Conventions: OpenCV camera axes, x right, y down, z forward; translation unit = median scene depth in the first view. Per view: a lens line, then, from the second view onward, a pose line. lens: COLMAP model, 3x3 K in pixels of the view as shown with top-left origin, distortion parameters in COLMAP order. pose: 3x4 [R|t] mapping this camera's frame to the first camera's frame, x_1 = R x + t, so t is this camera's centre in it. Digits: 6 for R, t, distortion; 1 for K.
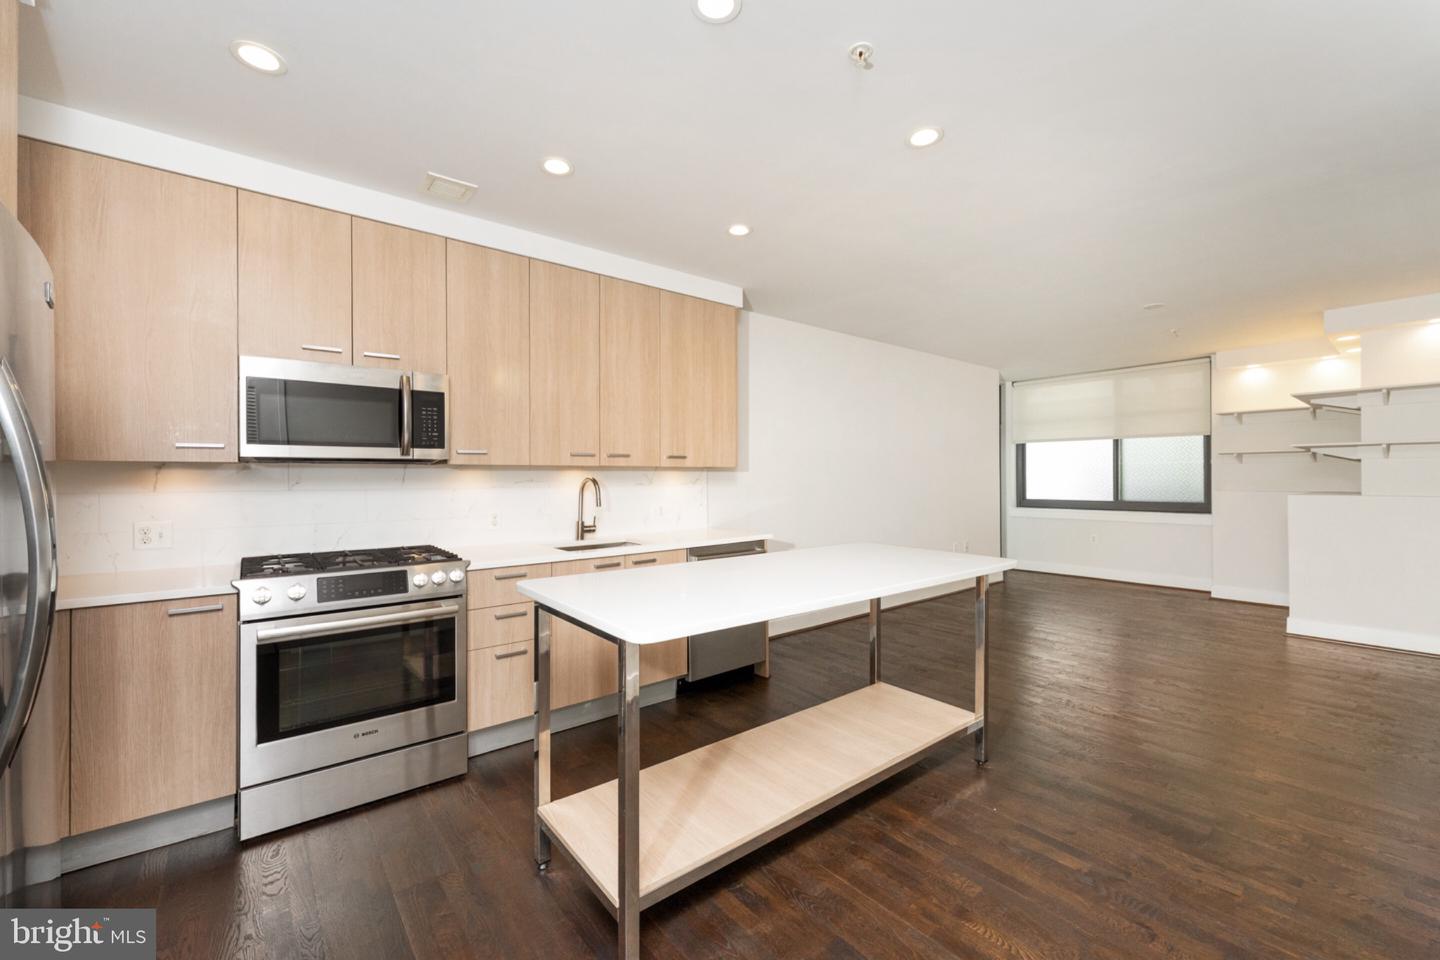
lens RADIAL K [[583.5, 0, 717.6], [0, 583.5, 480.6], [0, 0, 1]] dist [-0.001268, -0.000985]
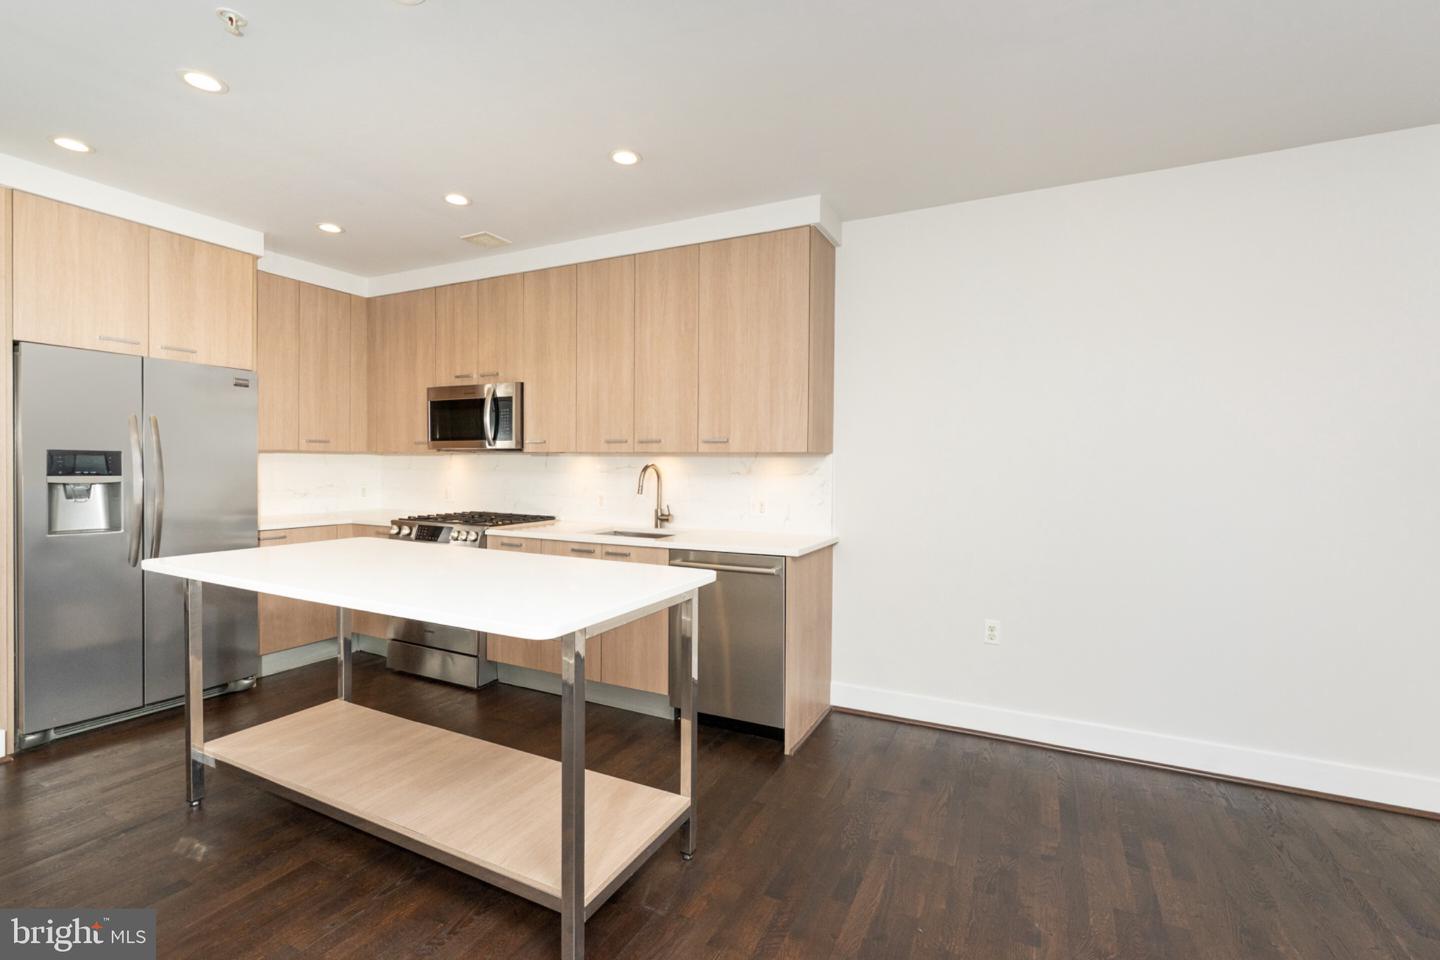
lens RADIAL K [[638.4, 0, 719.6], [0, 638.4, 471.8], [0, 0, 1]] dist [0.004269, -0.000687]
pose [[0.421952, 0.016065, -0.906476, 0.816435], [-0.018402, 0.999789, 0.009152, -0.004623], [0.906432, 0.012820, 0.422158, 0.674496]]
